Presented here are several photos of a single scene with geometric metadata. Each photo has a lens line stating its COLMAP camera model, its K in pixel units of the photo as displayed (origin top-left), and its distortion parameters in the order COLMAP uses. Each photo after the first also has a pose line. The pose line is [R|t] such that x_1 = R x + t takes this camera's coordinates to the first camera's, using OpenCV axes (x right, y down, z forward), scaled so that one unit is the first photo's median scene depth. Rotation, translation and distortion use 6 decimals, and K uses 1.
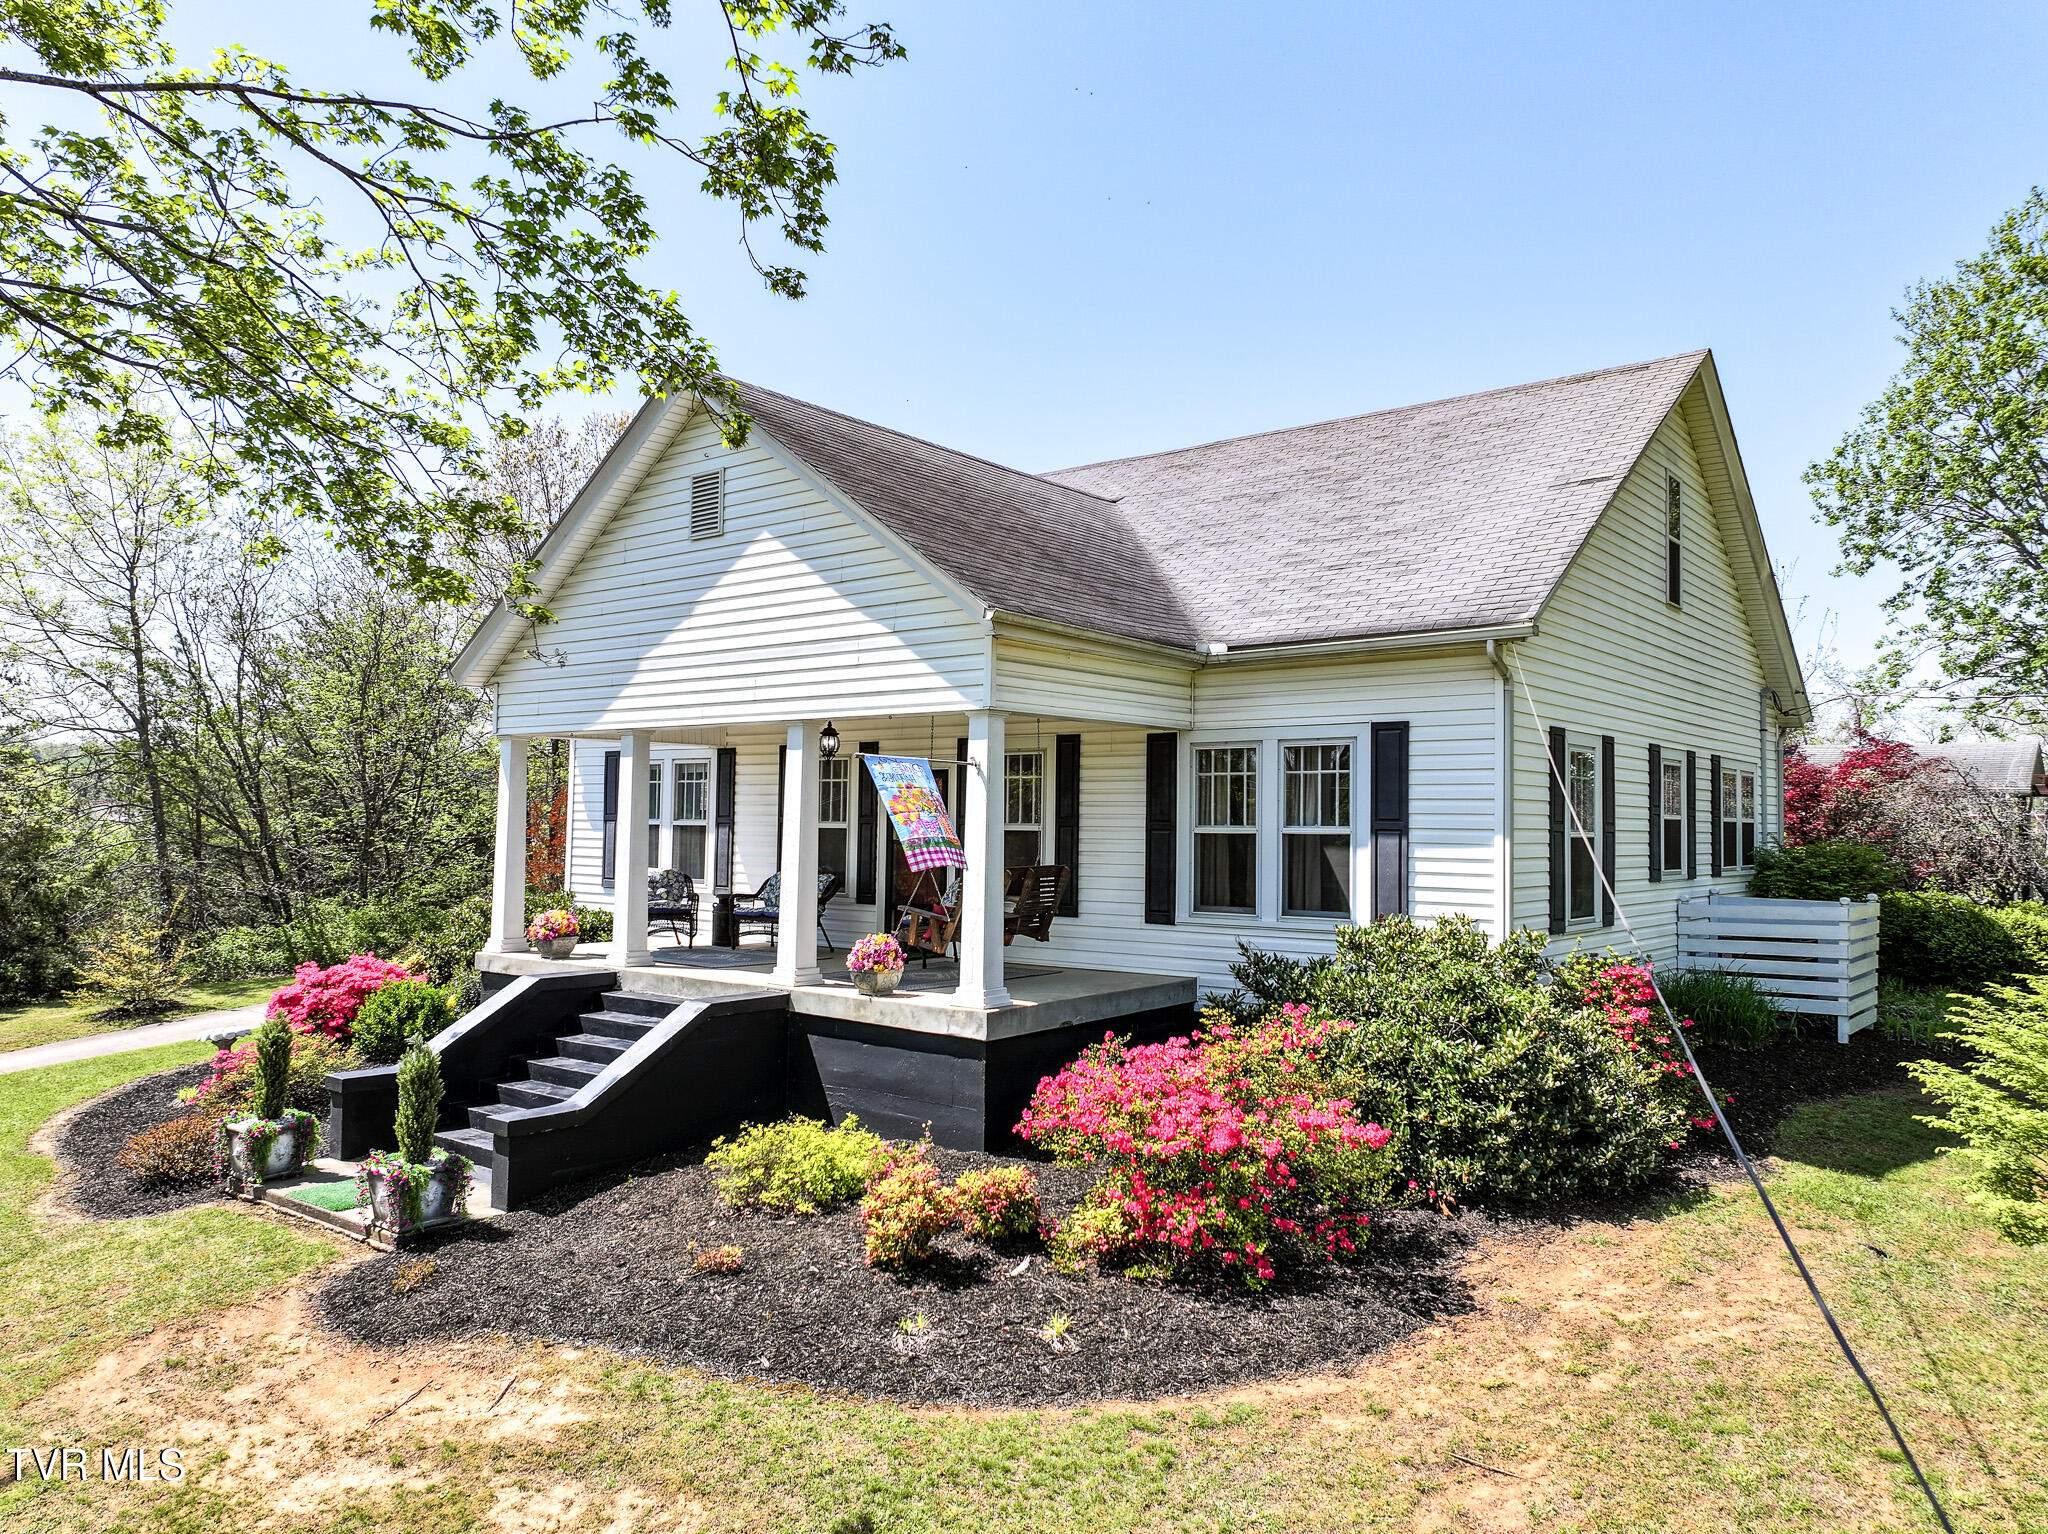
lens RADIAL K [[1428.2, 0, 1024.0], [0, 1428.2, 767.0], [0, 0, 1]] dist [0.003953, 0.008865]
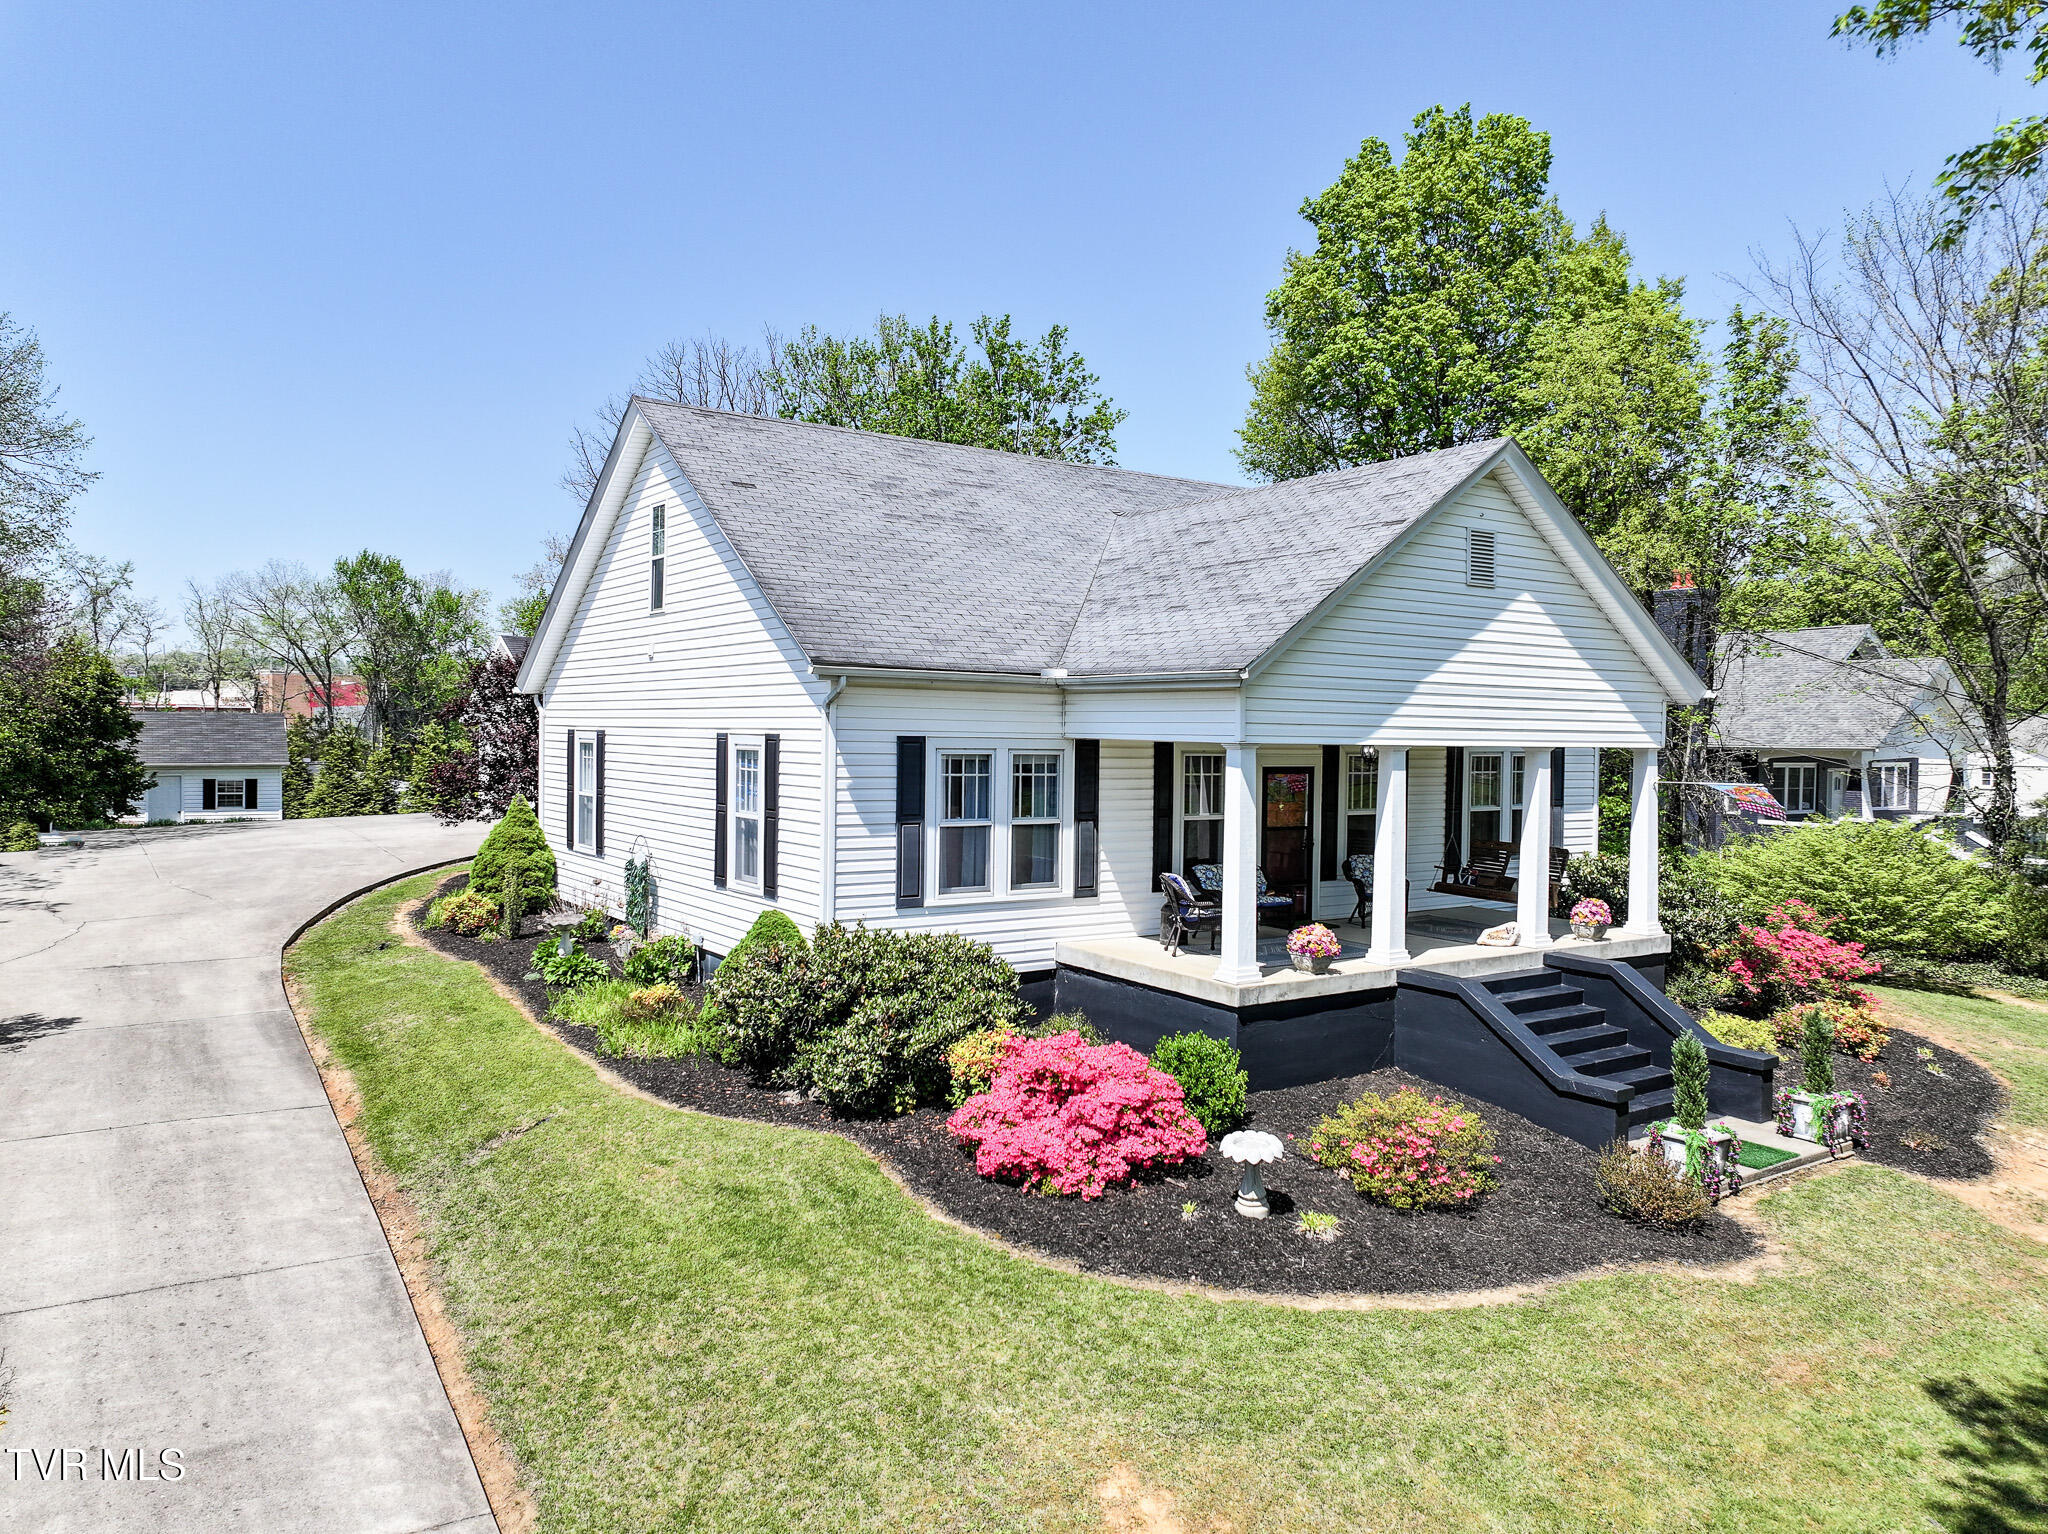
lens RADIAL K [[1439.9, 0, 1032.6], [0, 1439.9, 762.0], [0, 0, 1]] dist [0.005878, 0.005351]
pose [[0.283494, -0.029318, 0.958526, -1.478513], [-0.050840, 0.997667, 0.045552, -0.051955], [-0.957625, -0.061645, 0.281342, 1.017615]]
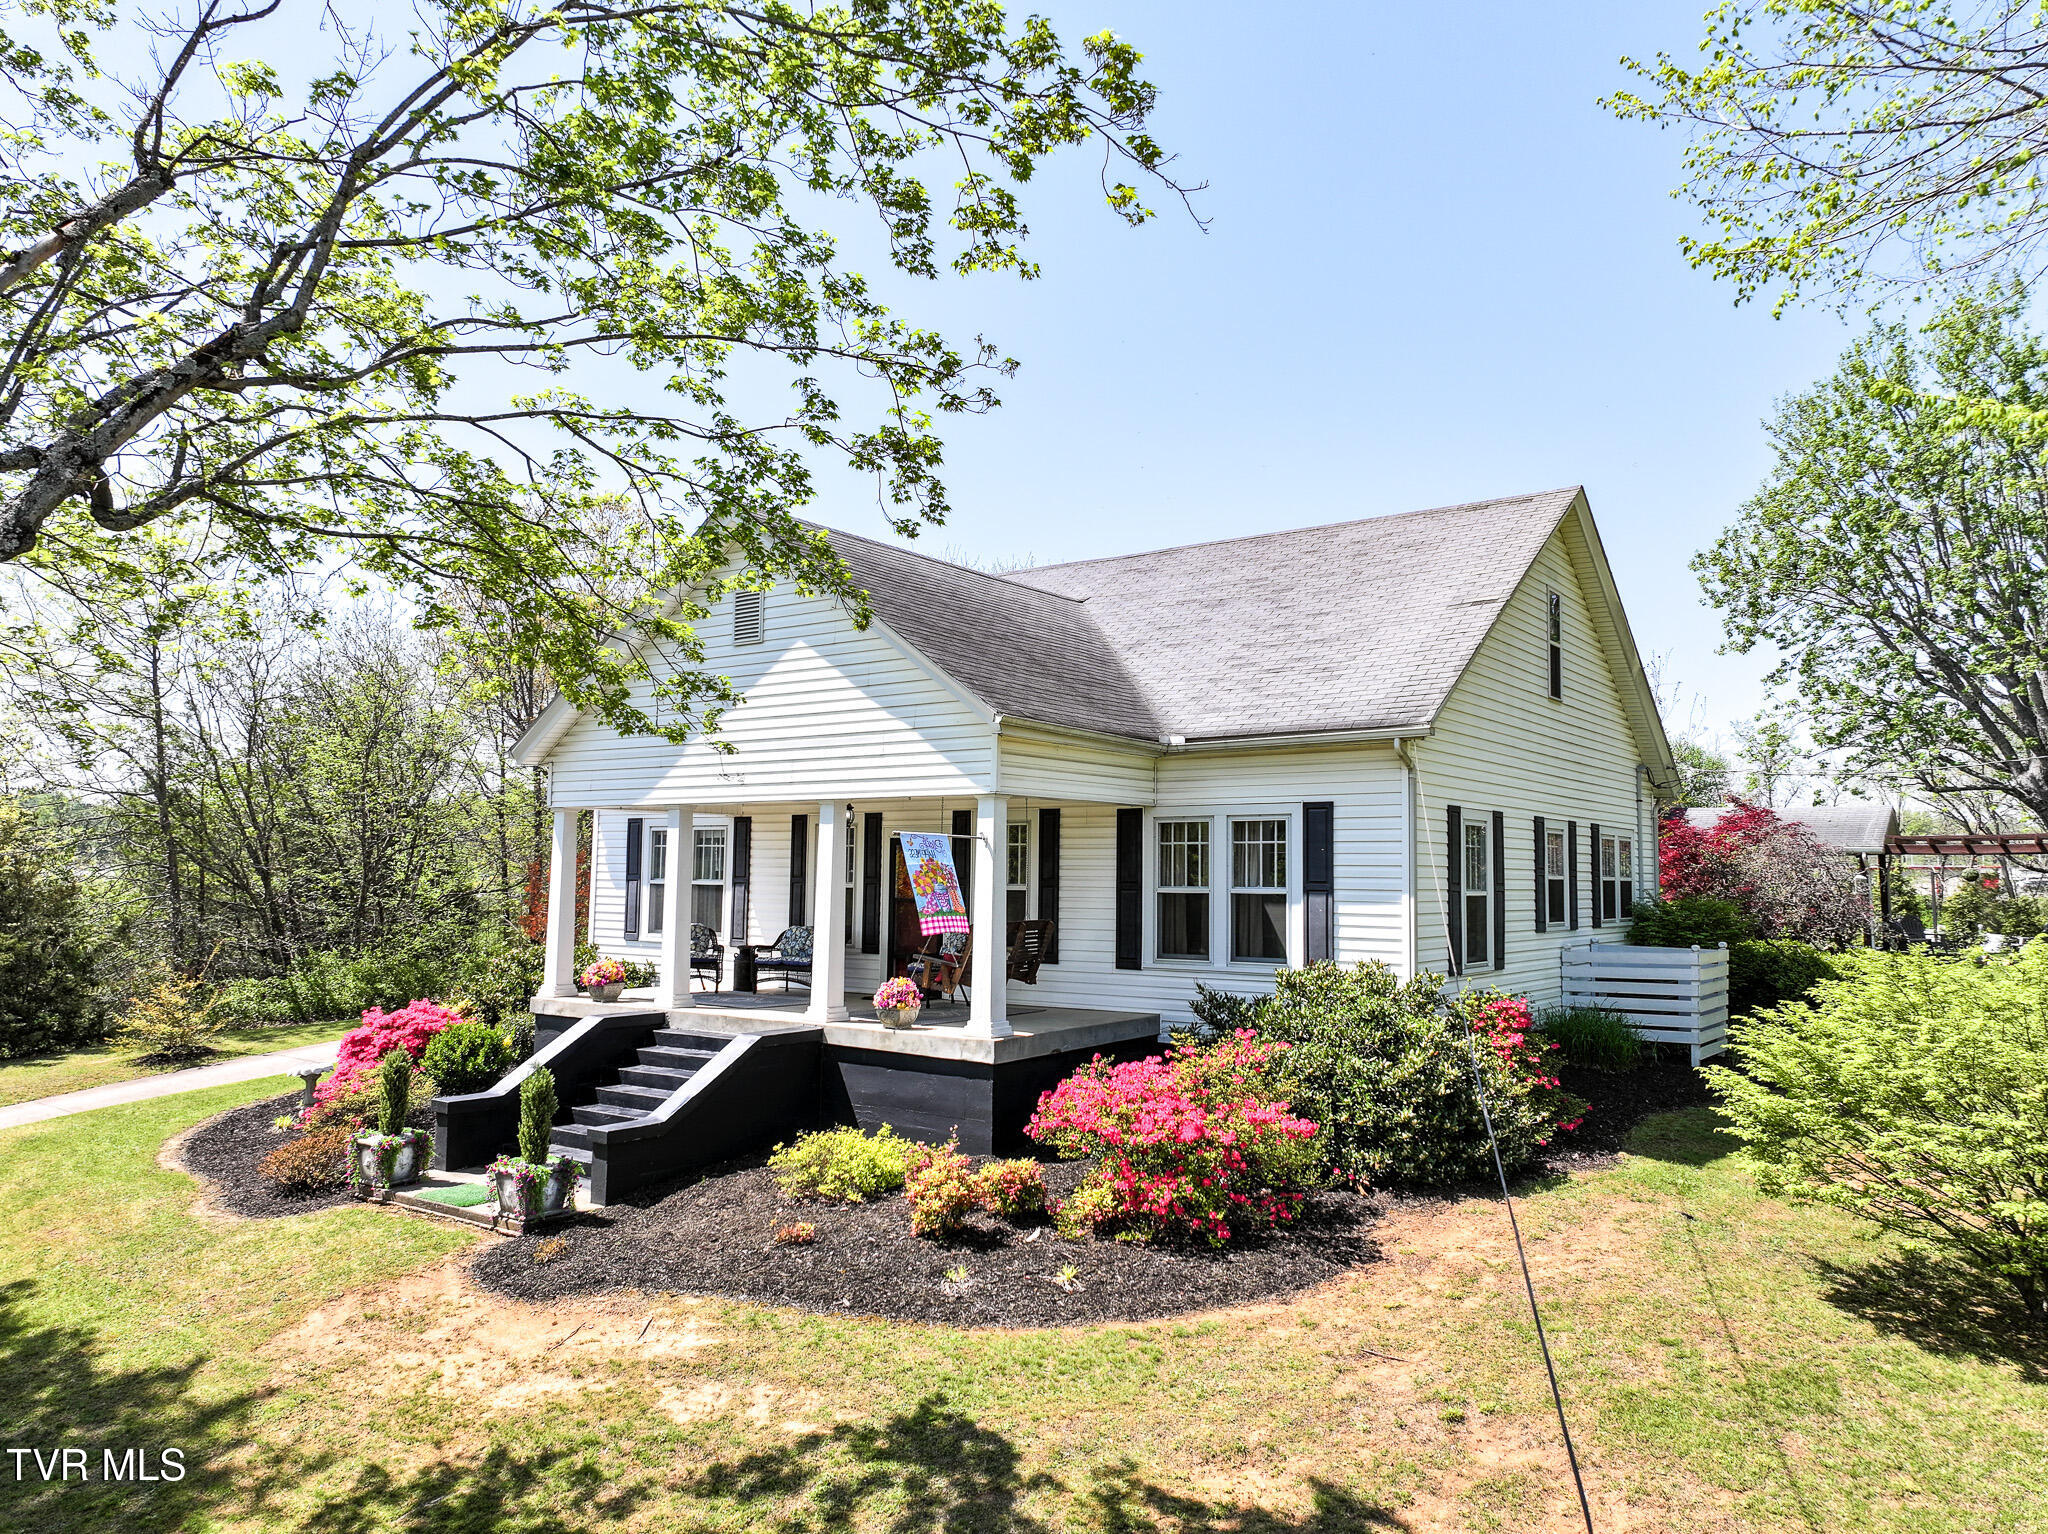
lens RADIAL K [[1428.2, 0, 1024.0], [0, 1428.2, 767.0], [0, 0, 1]] dist [0.003953, 0.008865]
pose [[0.999099, 0.001995, 0.042383, -0.043357], [-0.000474, 0.999356, -0.035879, -0.015995], [-0.042428, 0.035827, 0.998457, -0.193766]]
